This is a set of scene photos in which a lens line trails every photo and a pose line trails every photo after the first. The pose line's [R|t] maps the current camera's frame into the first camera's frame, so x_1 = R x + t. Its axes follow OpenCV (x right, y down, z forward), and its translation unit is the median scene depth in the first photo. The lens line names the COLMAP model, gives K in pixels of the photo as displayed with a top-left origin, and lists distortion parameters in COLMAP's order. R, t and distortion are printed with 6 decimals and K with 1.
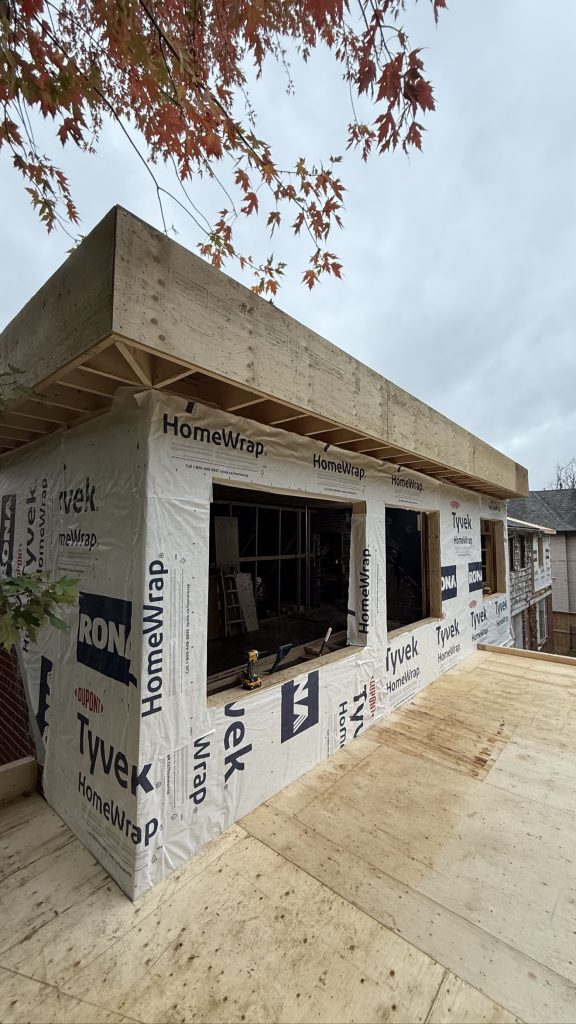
lens RADIAL K [[406.2, 0, 289.4], [0, 406.2, 508.6], [0, 0, 1]] dist [0.006187, -0.000807]
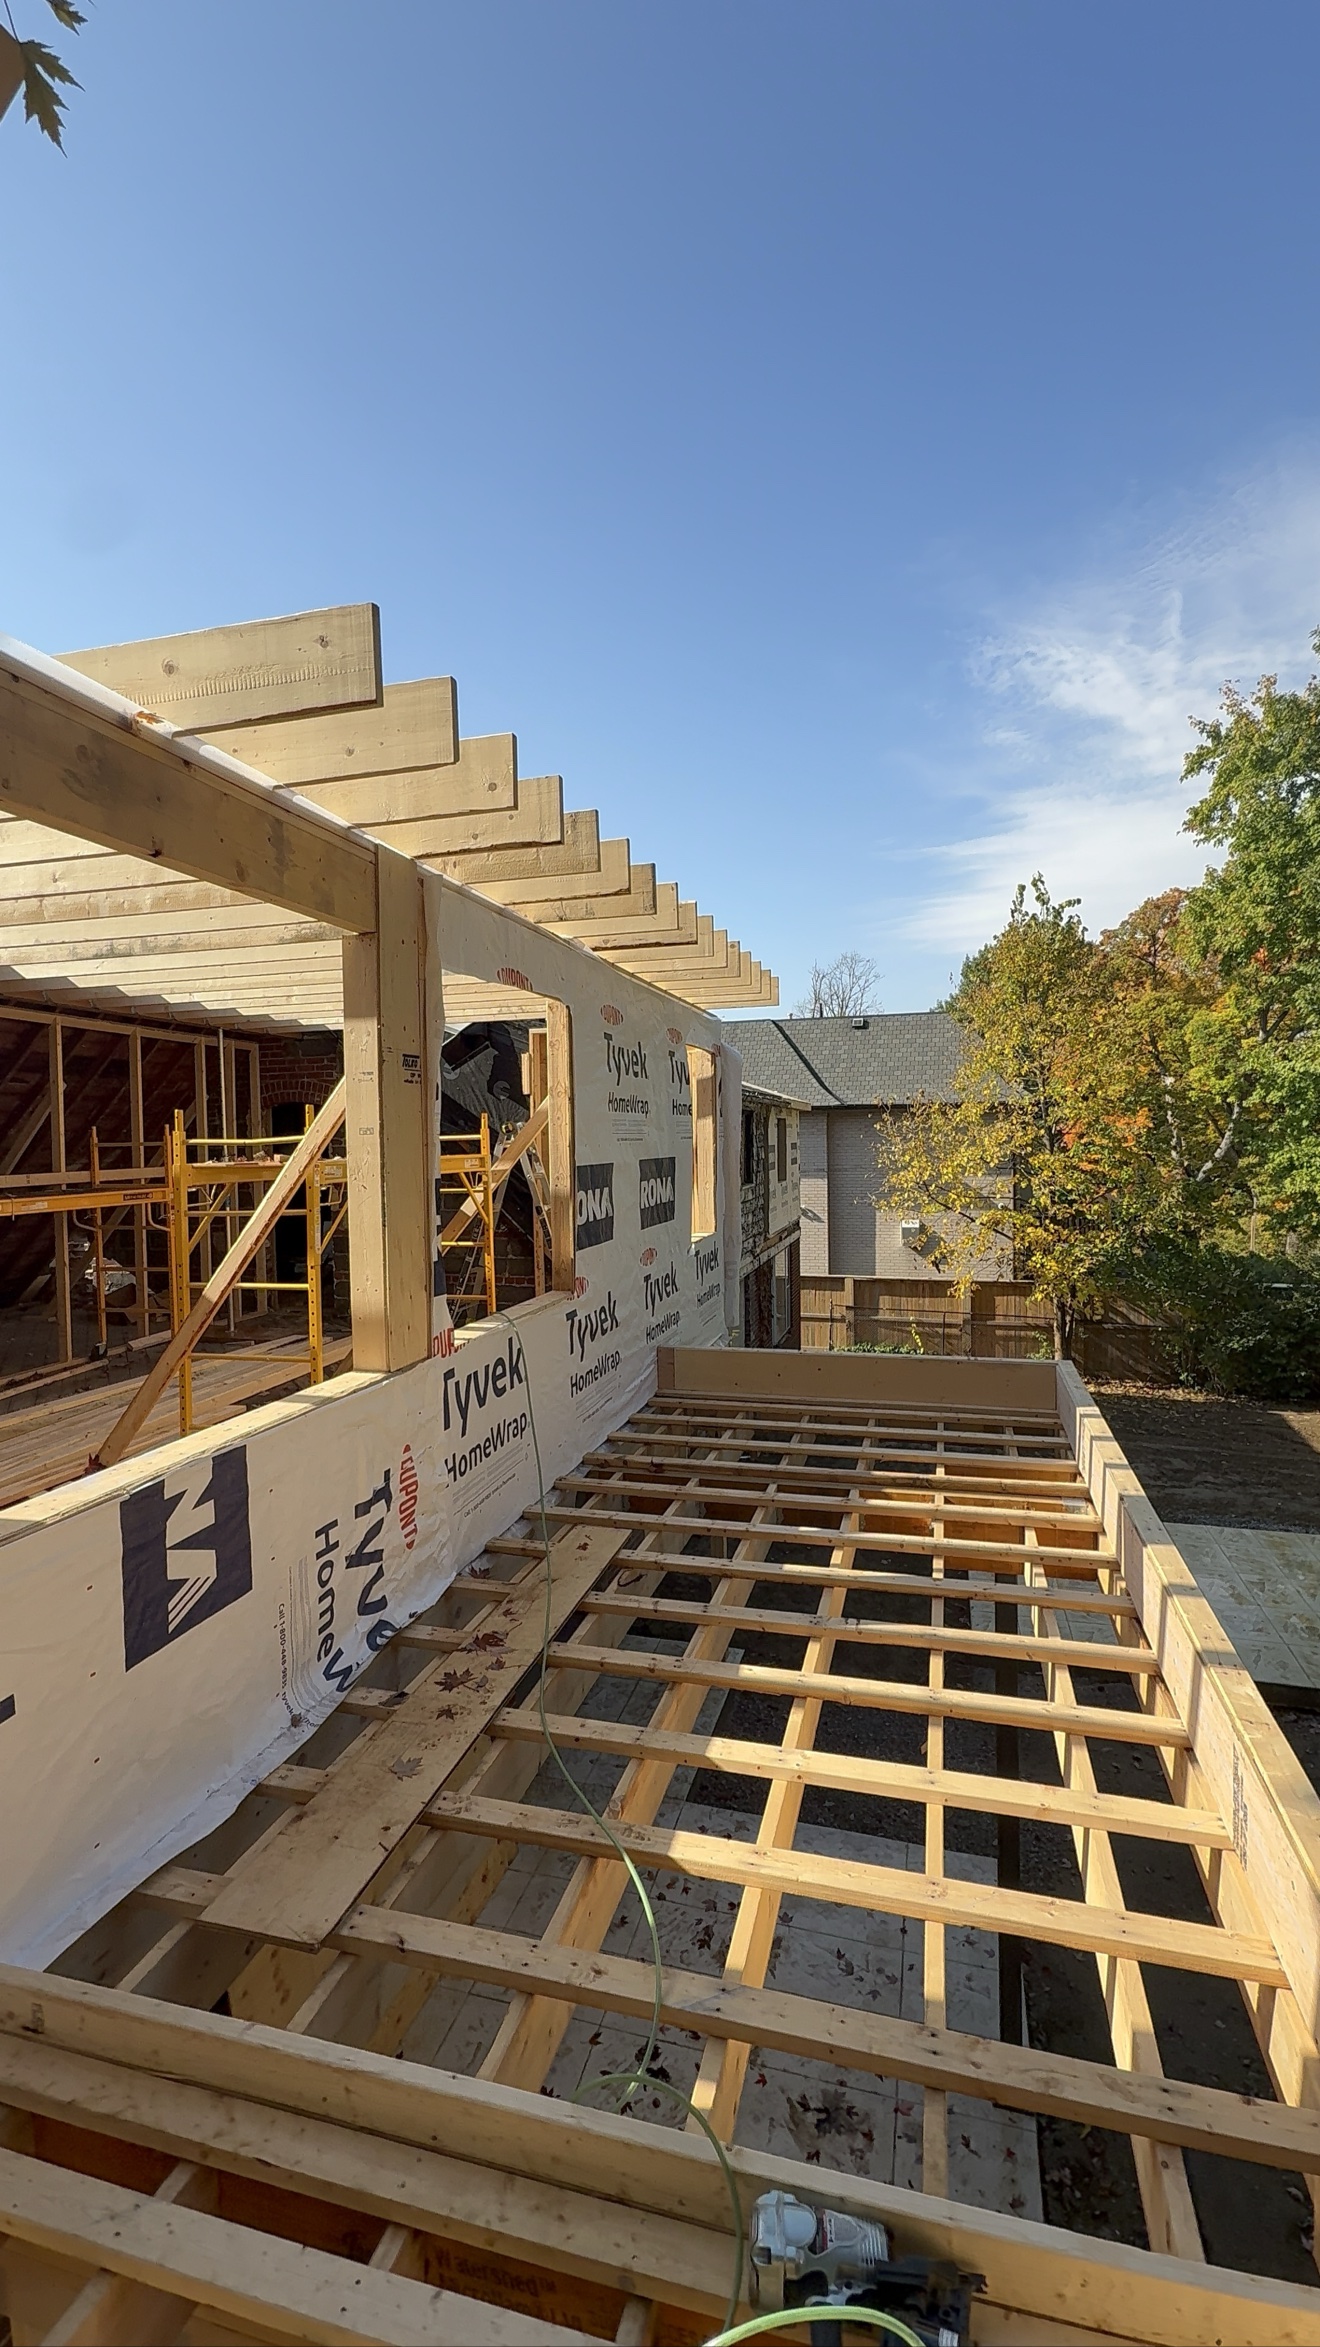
lens RADIAL K [[1013.2, 0, 652.2], [0, 1013.2, 1177.4], [0, 0, 1]] dist [0.003891, 0.001313]
pose [[0.909326, -0.035816, 0.414540, 0.033655], [-0.008731, 0.994427, 0.105069, 0.070118], [-0.415993, -0.099161, 0.903945, 0.089291]]
